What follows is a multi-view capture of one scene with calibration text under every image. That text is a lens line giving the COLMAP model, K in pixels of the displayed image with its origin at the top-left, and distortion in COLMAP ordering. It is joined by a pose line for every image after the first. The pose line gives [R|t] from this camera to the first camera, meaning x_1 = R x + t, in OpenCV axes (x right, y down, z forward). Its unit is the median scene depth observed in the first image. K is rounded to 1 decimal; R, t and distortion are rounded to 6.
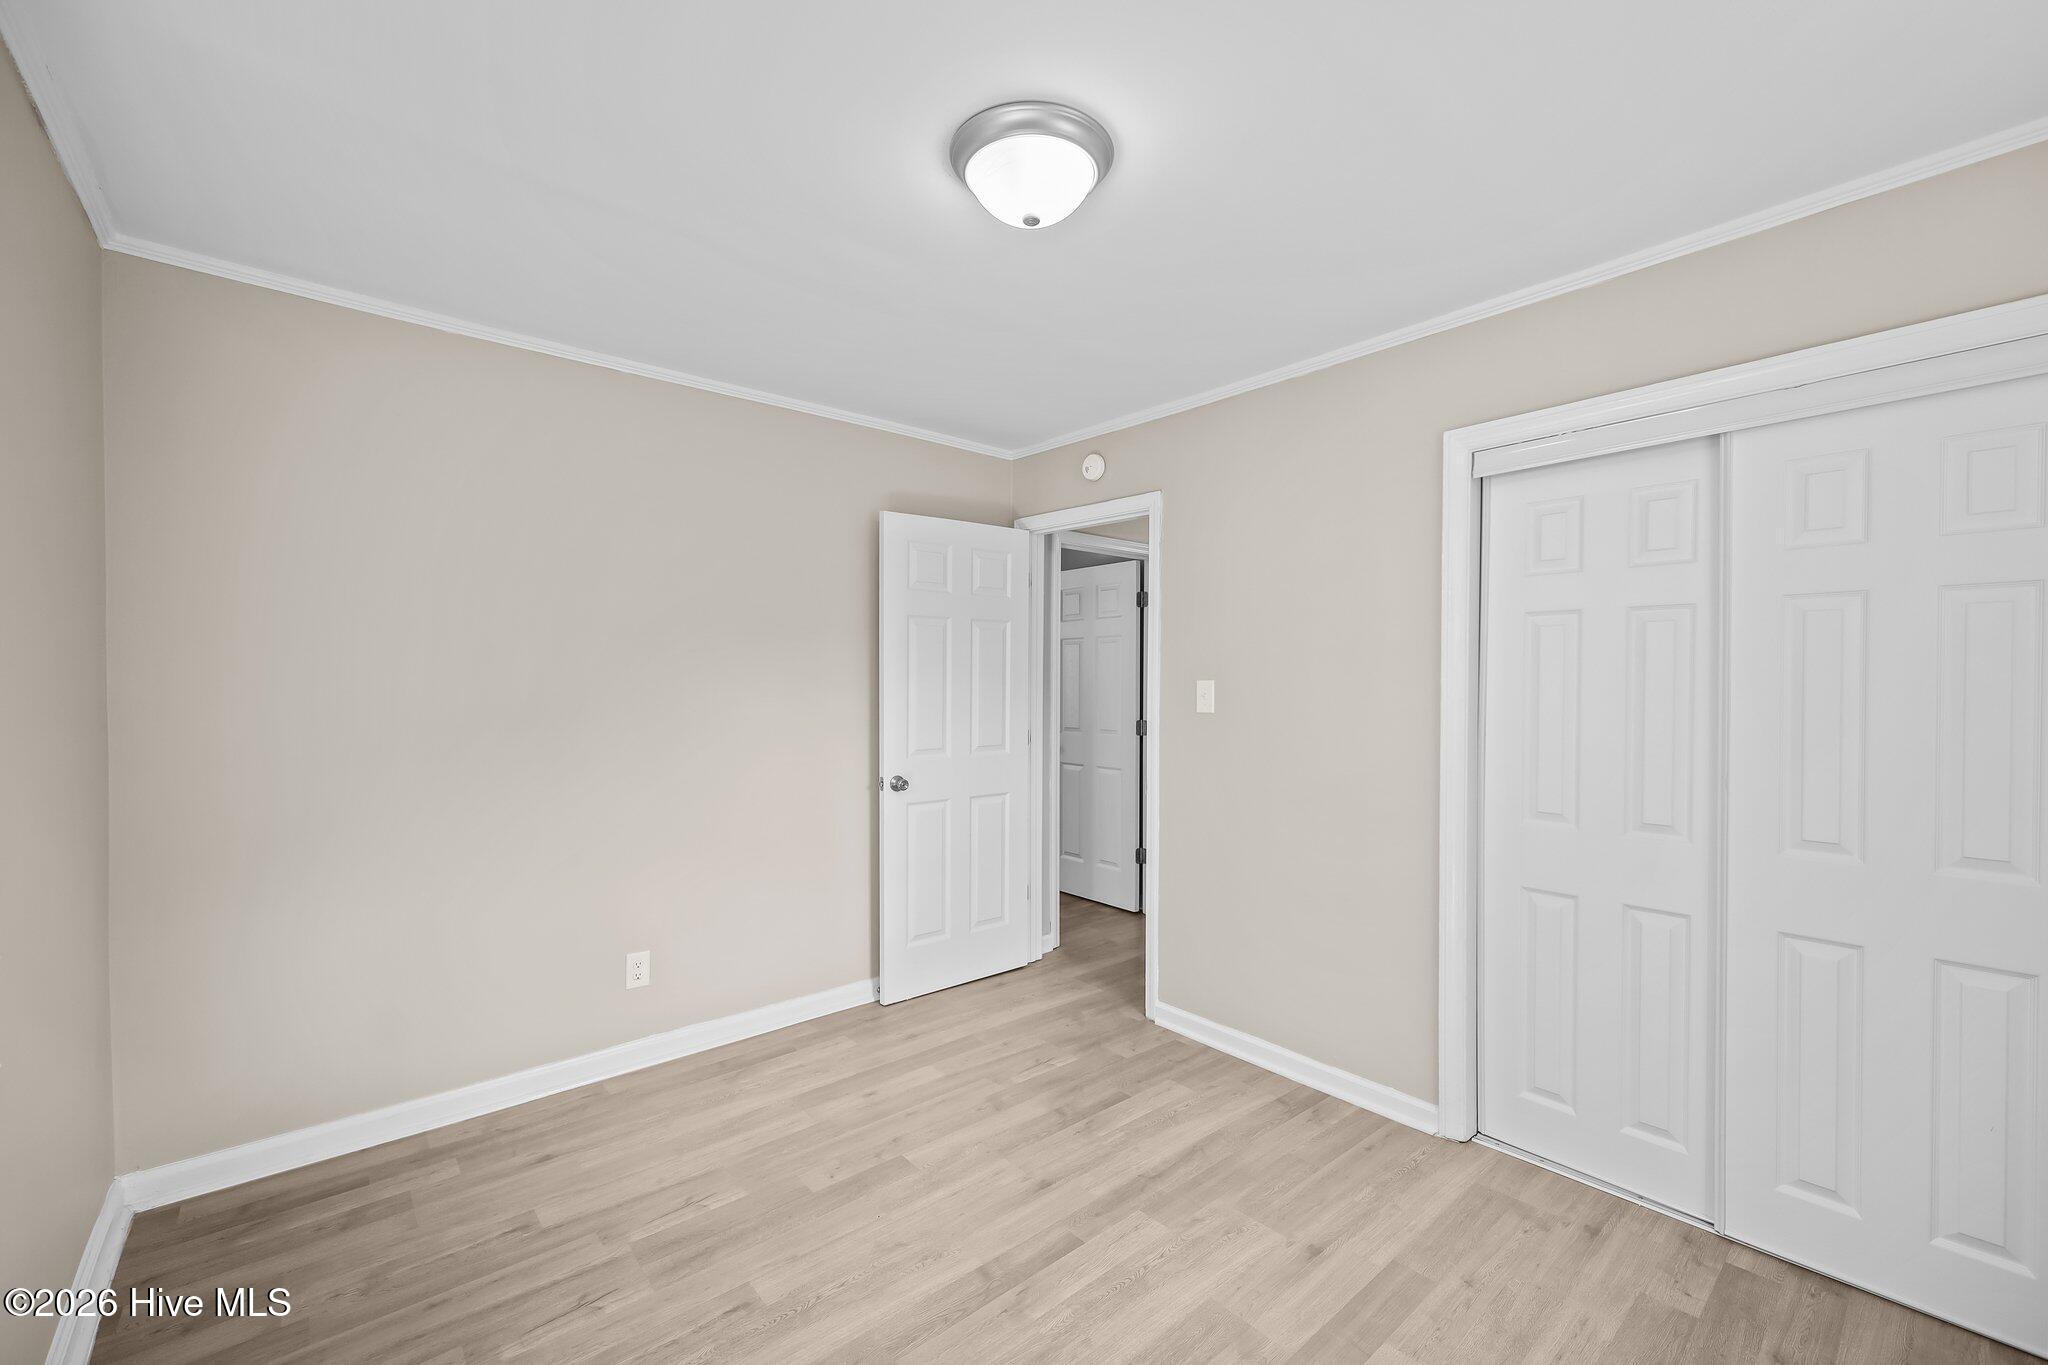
lens RADIAL K [[839.4, 0, 1034.7], [0, 839.4, 657.4], [0, 0, 1]] dist [0.002039, -0.000063]
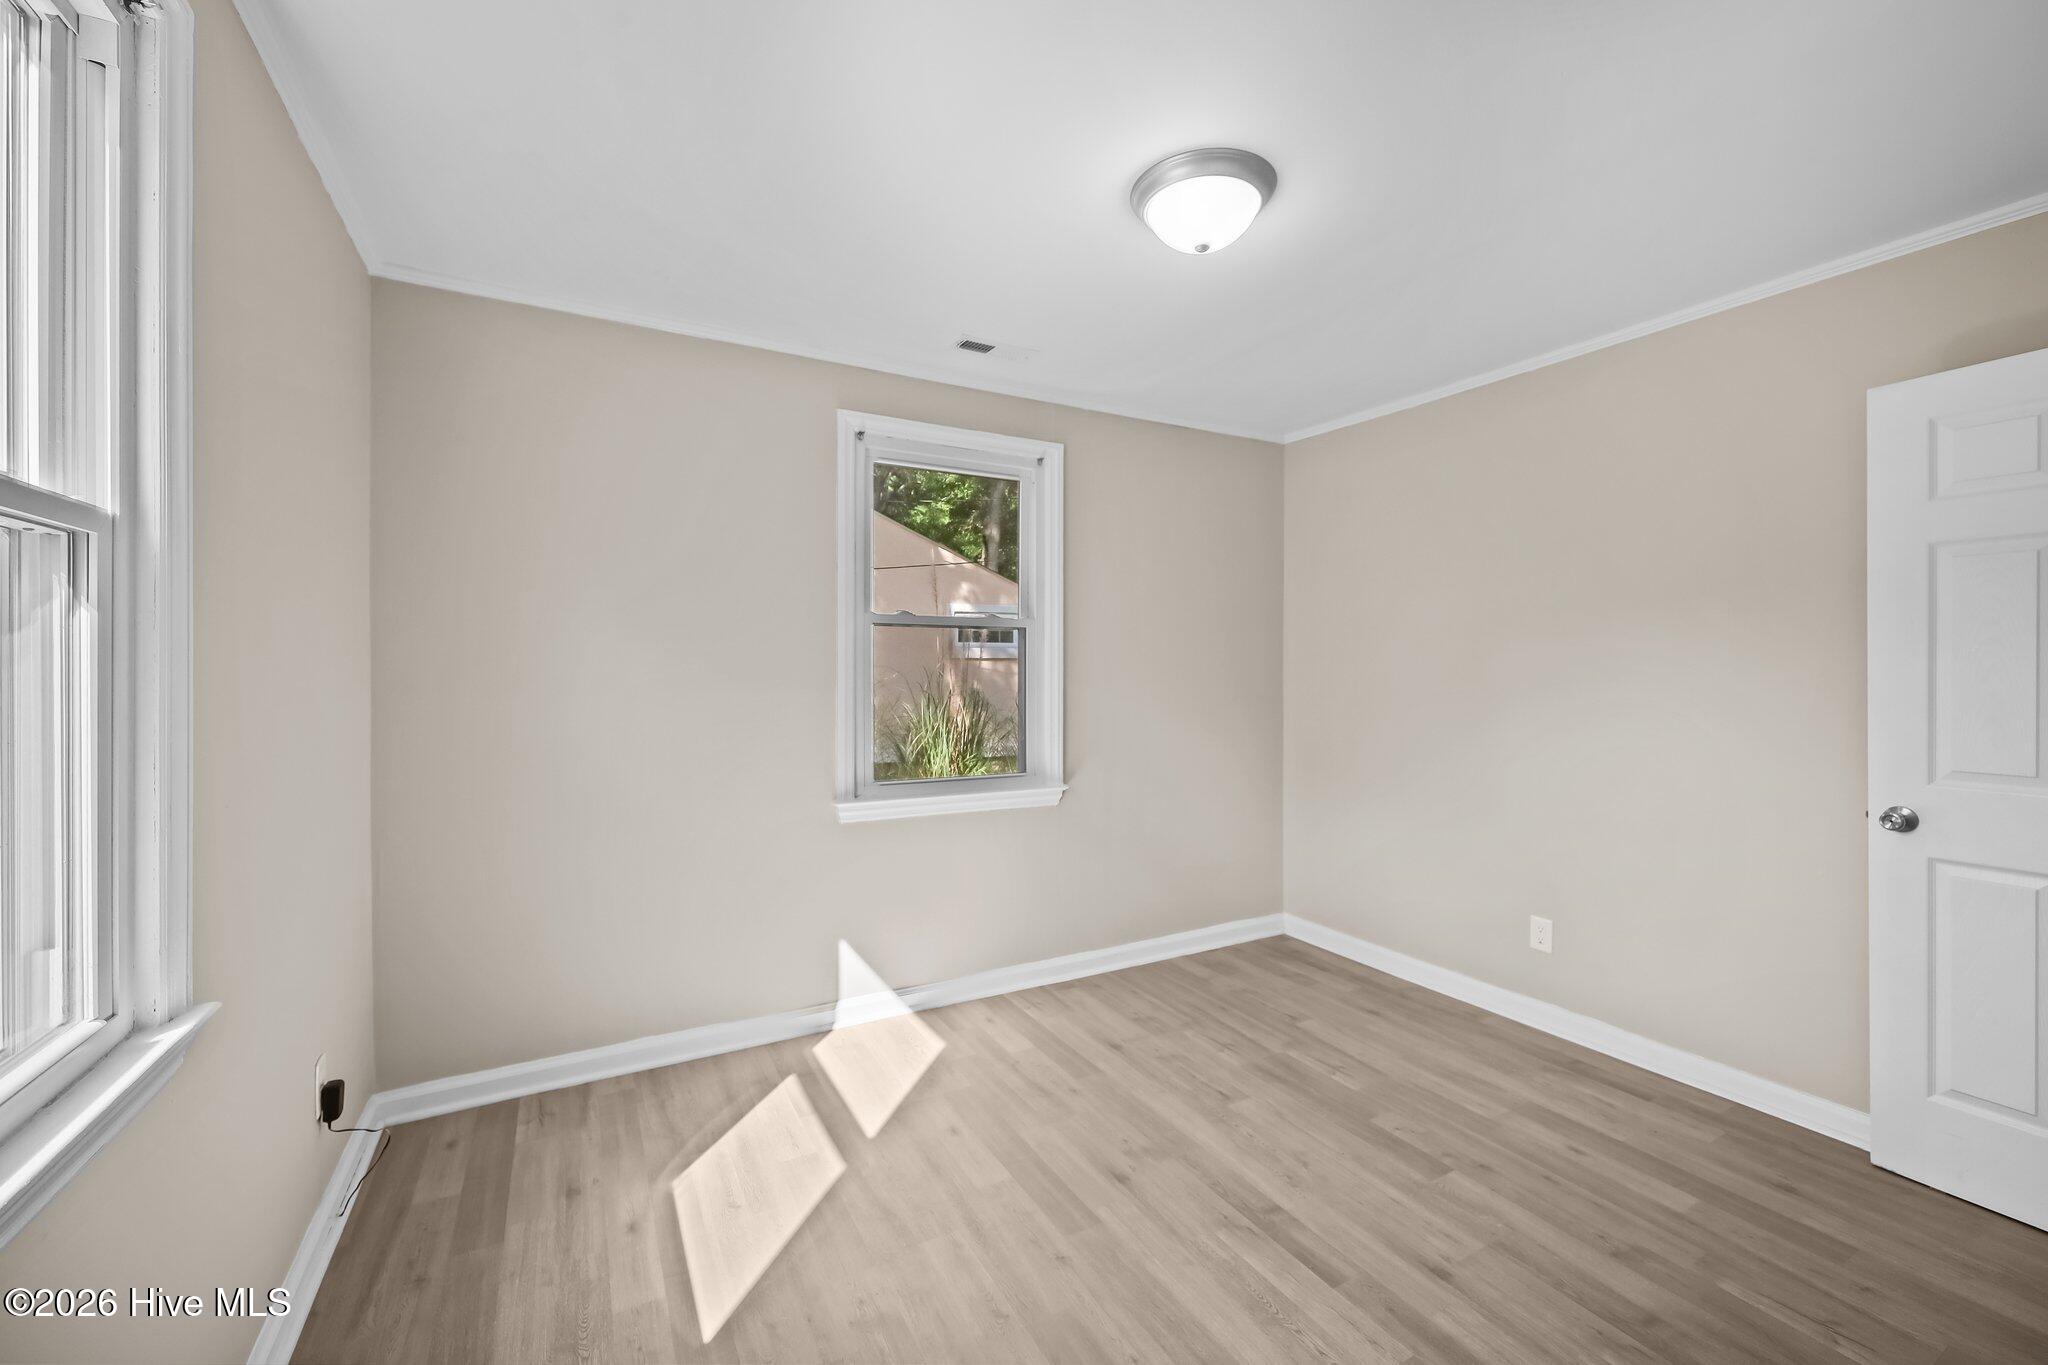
lens RADIAL K [[839.4, 0, 1034.7], [0, 839.4, 657.4], [0, 0, 1]] dist [0.002039, -0.000063]
pose [[-0.209150, -0.011060, -0.977821, 0.840712], [0.026394, 0.999508, -0.016950, 0.037911], [0.977527, -0.029353, -0.208756, 0.761402]]
